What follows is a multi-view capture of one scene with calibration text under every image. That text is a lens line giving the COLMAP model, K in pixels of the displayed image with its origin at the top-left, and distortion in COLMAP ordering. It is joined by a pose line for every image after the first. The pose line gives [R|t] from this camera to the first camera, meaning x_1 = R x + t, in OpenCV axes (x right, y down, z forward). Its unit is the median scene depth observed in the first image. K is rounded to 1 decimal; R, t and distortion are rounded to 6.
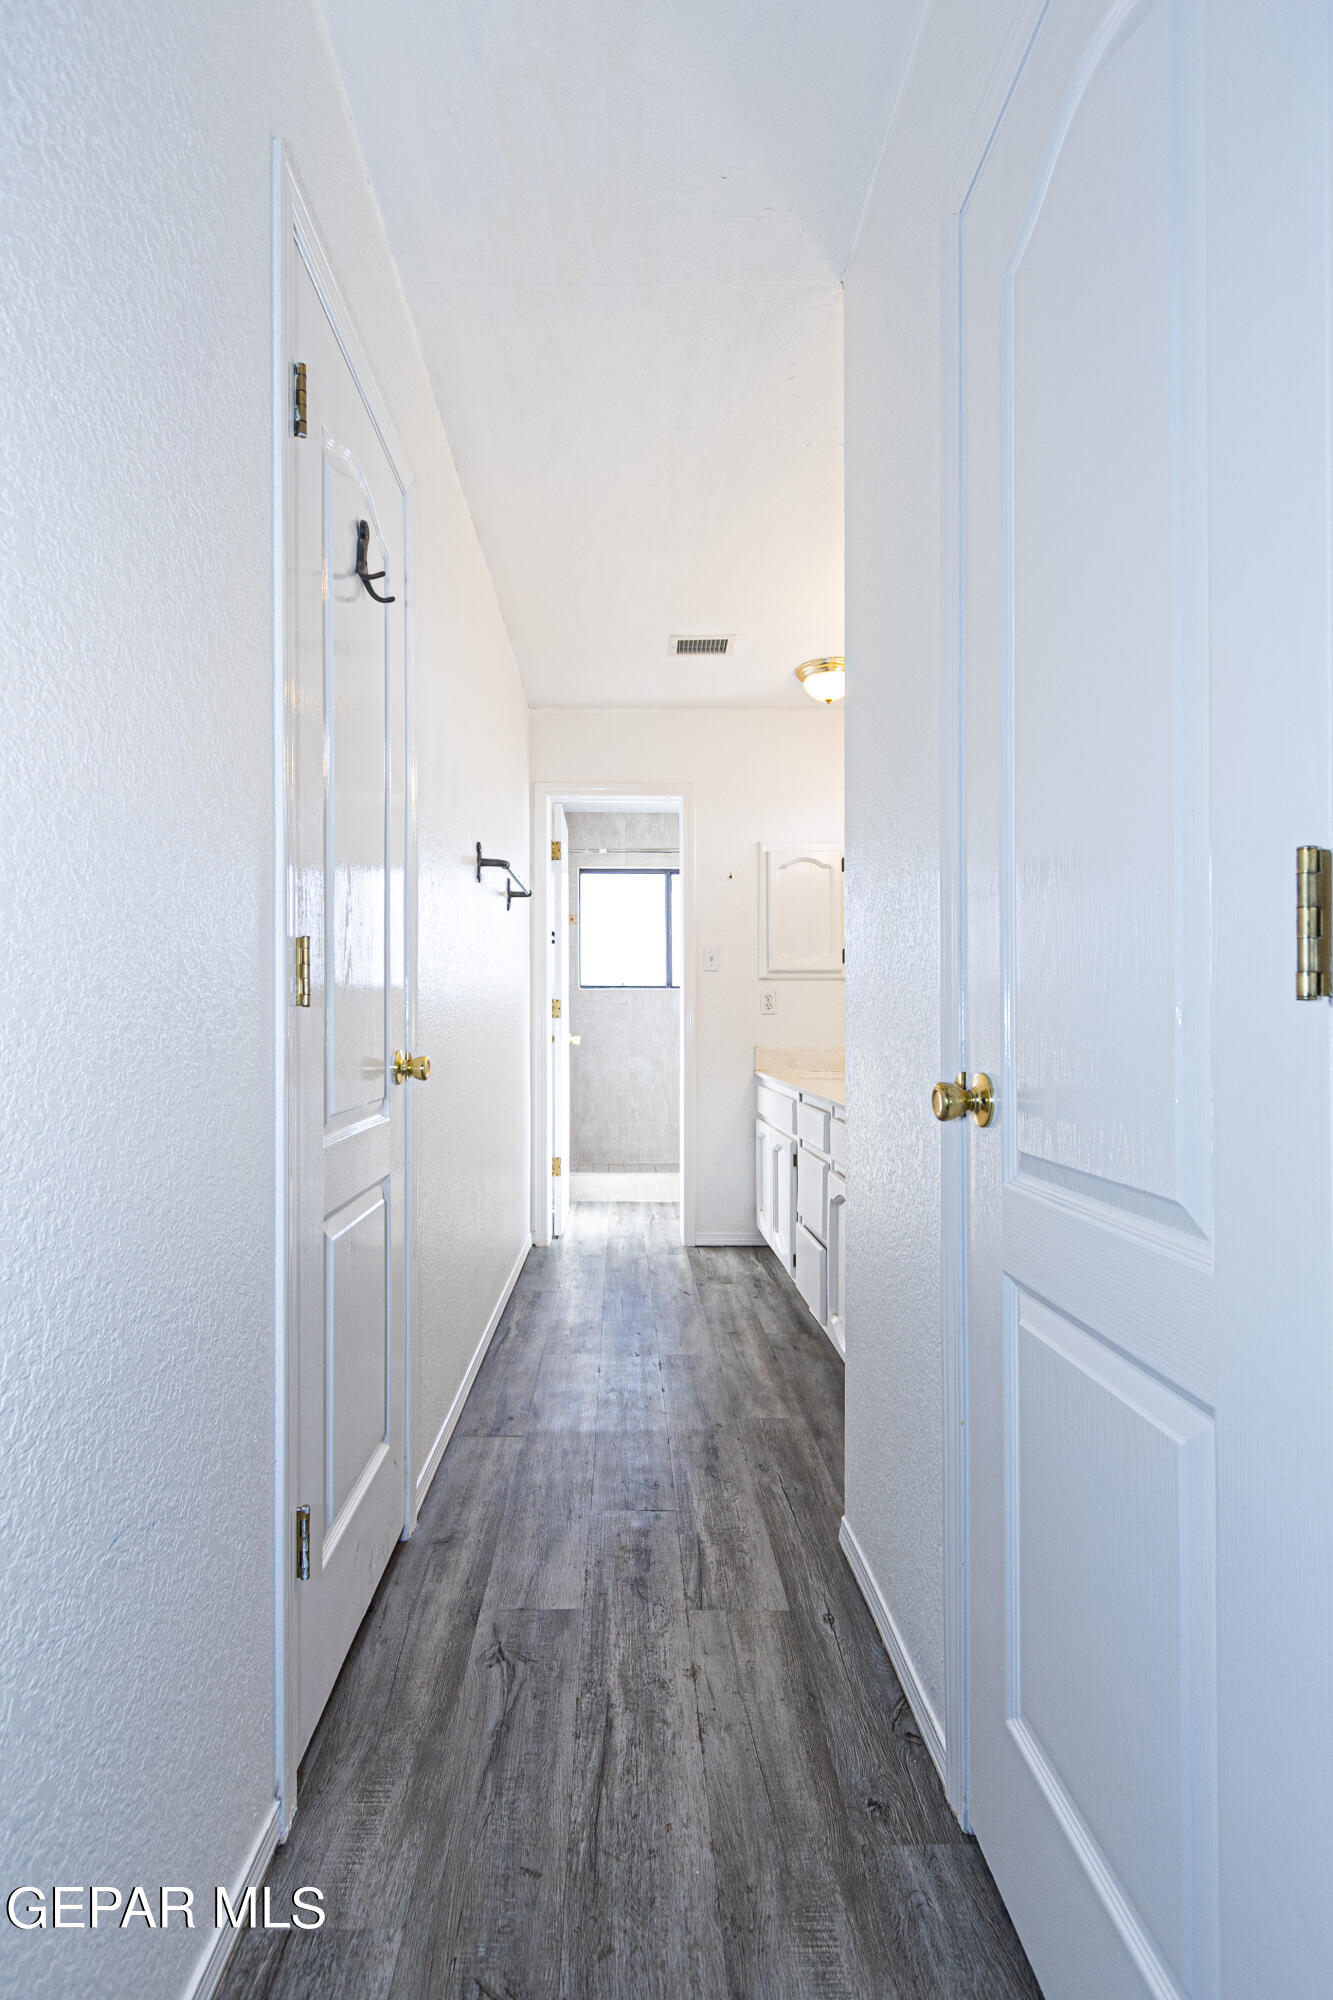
lens RADIAL K [[914.2, 0, 661.1], [0, 914.2, 1013.4], [0, 0, 1]] dist [0.008742, -0.001699]
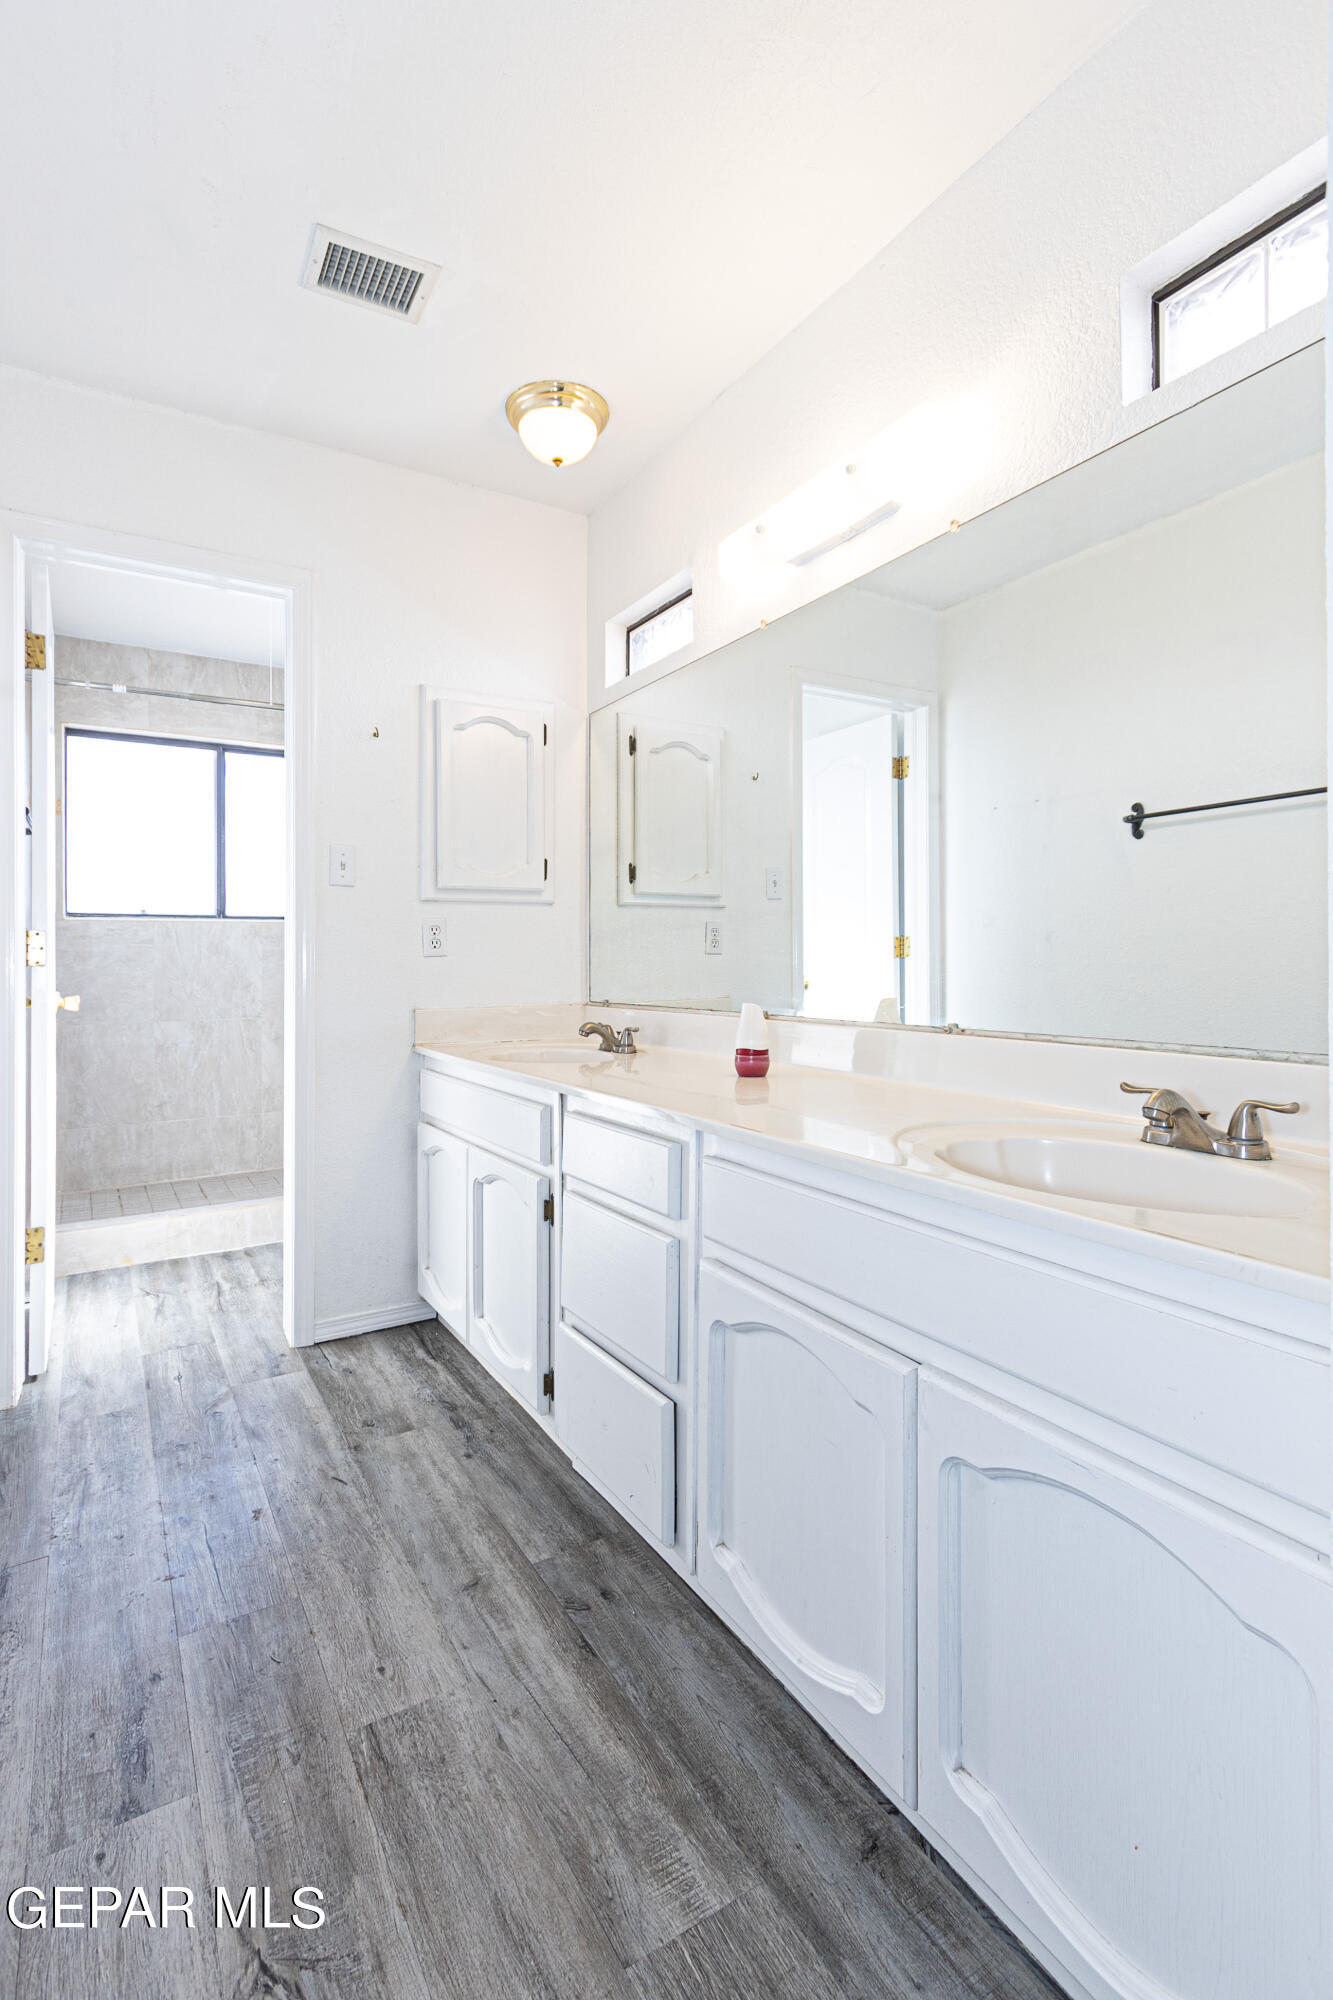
lens RADIAL K [[914.2, 0, 652.2], [0, 914.2, 943.2], [0, 0, 1]] dist [0.008742, -0.001699]
pose [[0.875928, -0.000358, 0.482442, -0.059124], [0.005667, 0.999938, -0.009546, -0.001126], [-0.482409, 0.011095, 0.875876, 0.370966]]
